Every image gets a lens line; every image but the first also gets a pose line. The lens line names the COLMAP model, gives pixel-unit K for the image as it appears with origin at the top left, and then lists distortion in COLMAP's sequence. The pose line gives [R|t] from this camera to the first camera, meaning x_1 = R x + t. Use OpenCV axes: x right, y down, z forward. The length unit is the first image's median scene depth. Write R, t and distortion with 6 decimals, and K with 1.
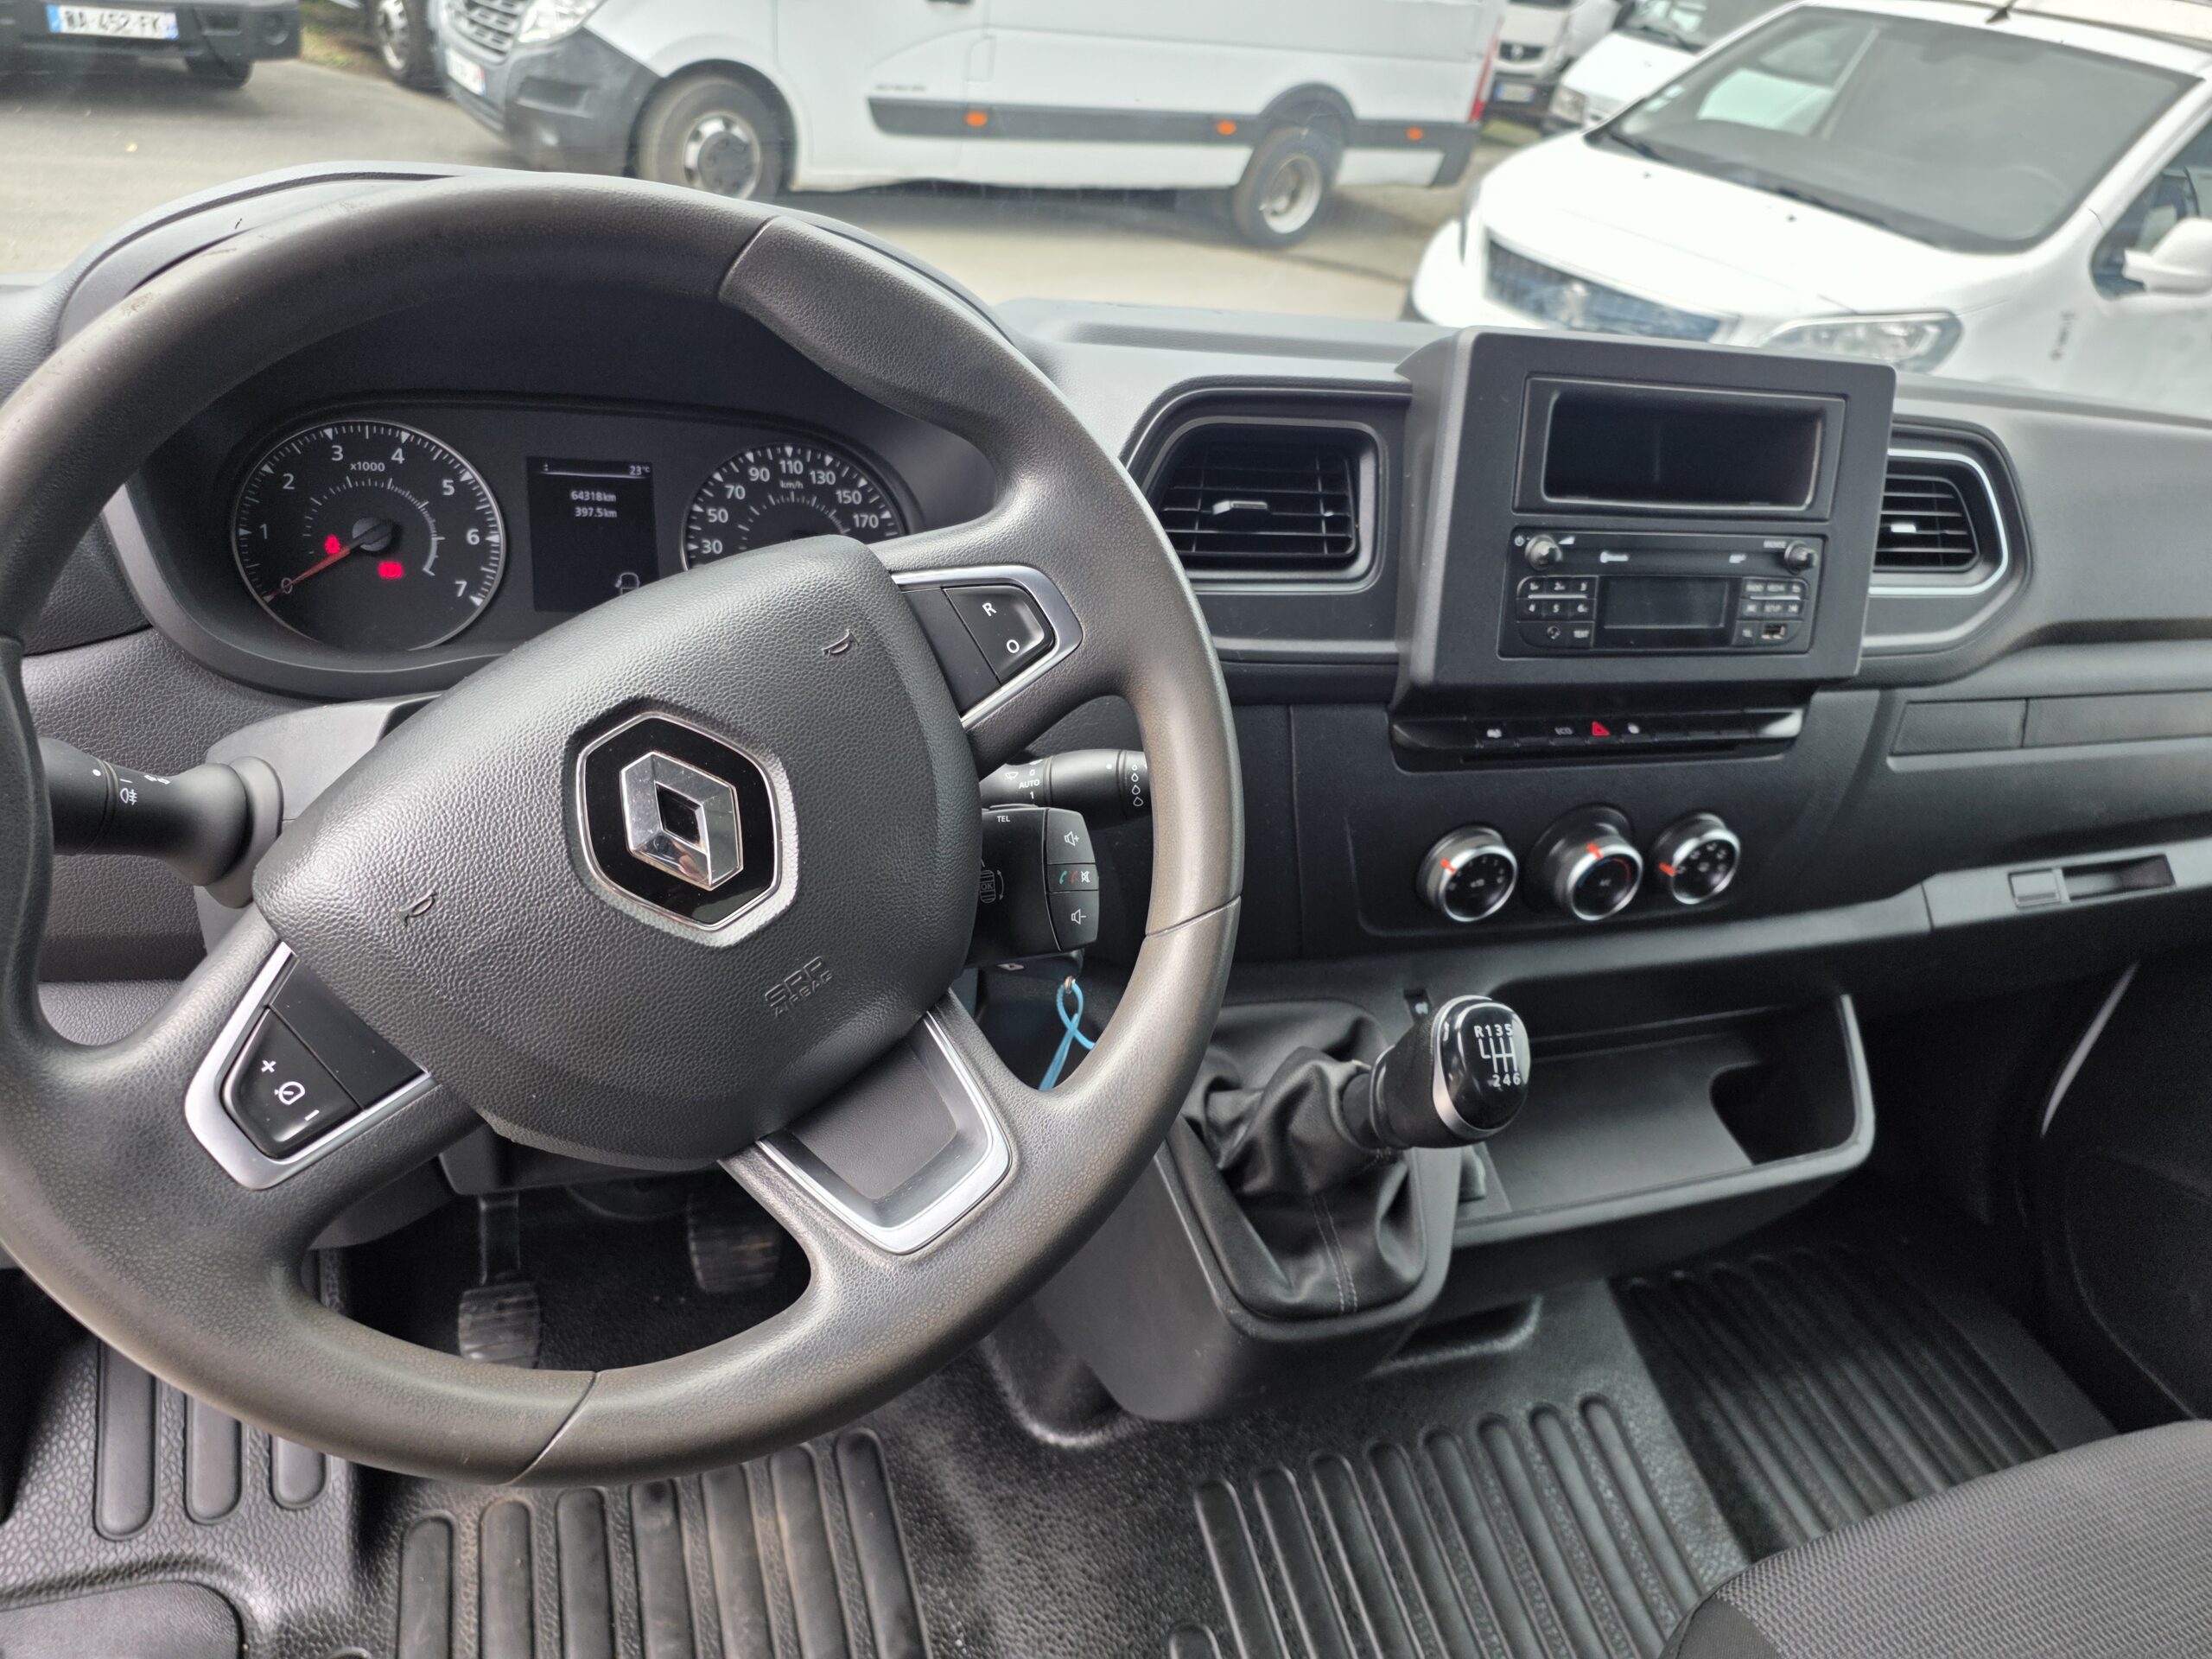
lens RADIAL K [[1458.3, 0, 1095.9], [0, 1458.3, 841.8], [0, 0, 1]] dist [0.070805, -0.041635]
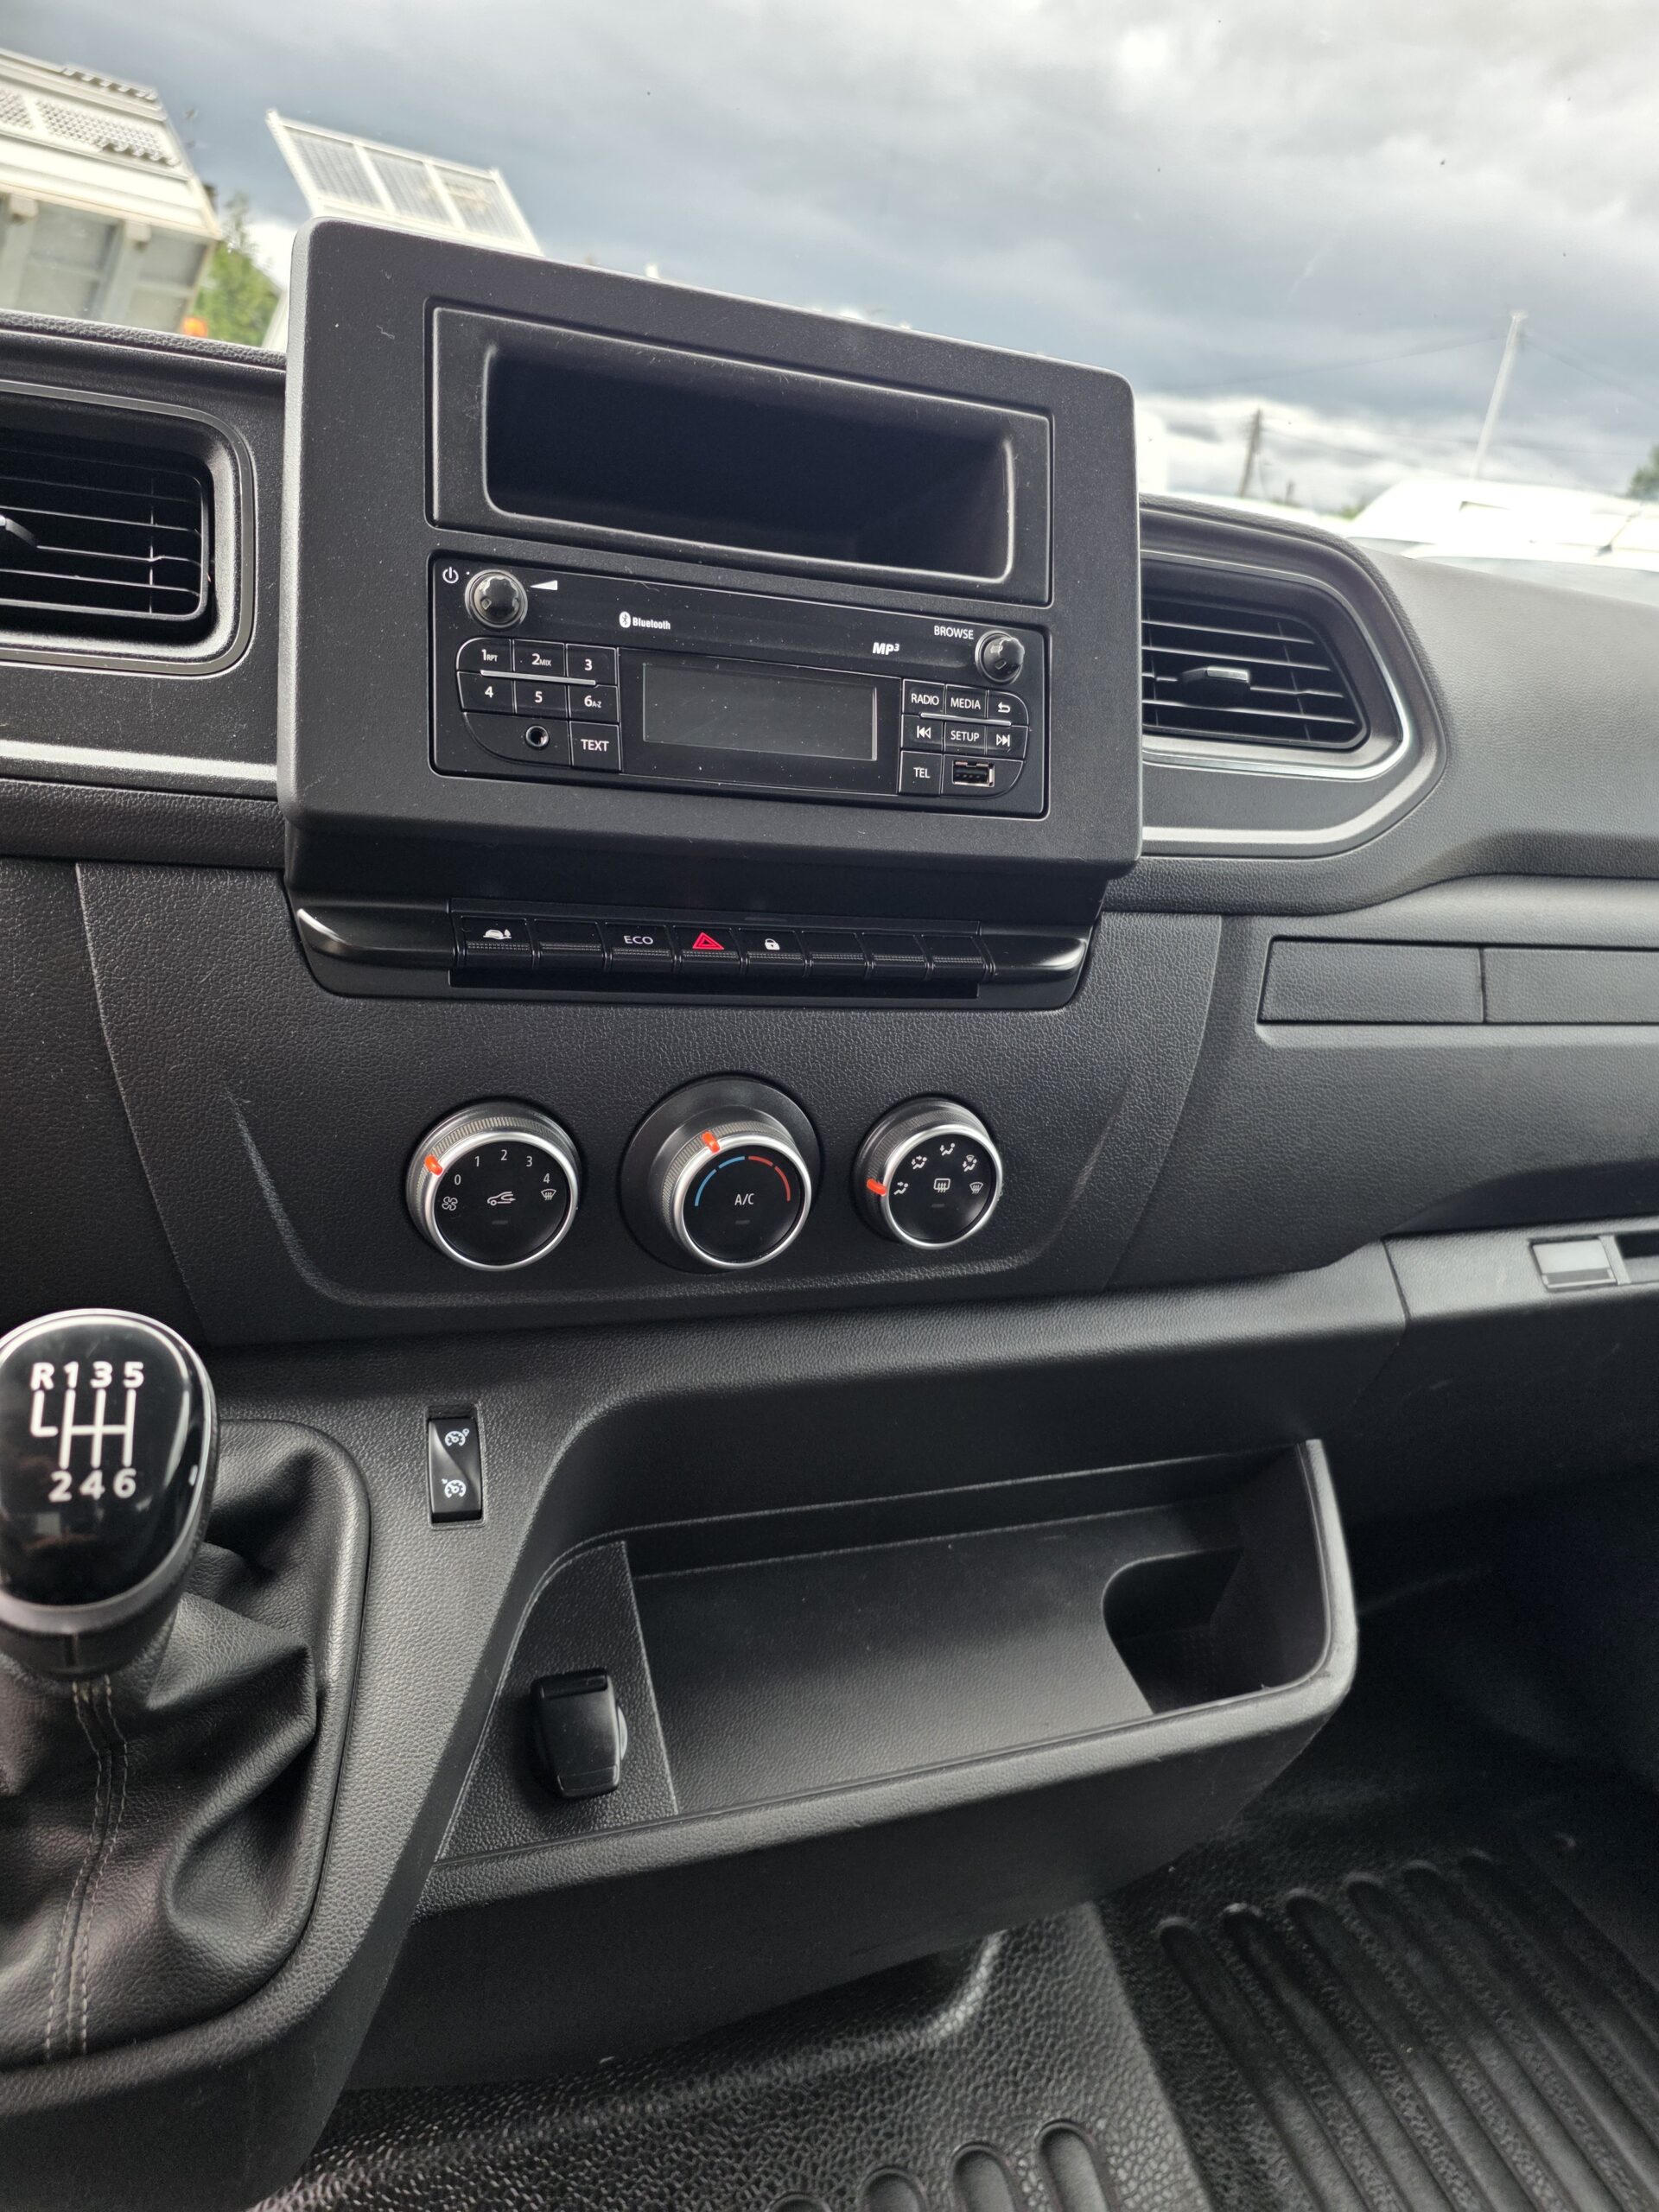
lens RADIAL K [[1458.3, 0, 824.6], [0, 1458.3, 1118.0], [0, 0, 1]] dist [0.070805, -0.041635]
pose [[0.999273, -0.034940, -0.015244, 0.502185], [0.031127, 0.978723, -0.202813, 0.149376], [0.022006, 0.202191, 0.979099, 0.539875]]
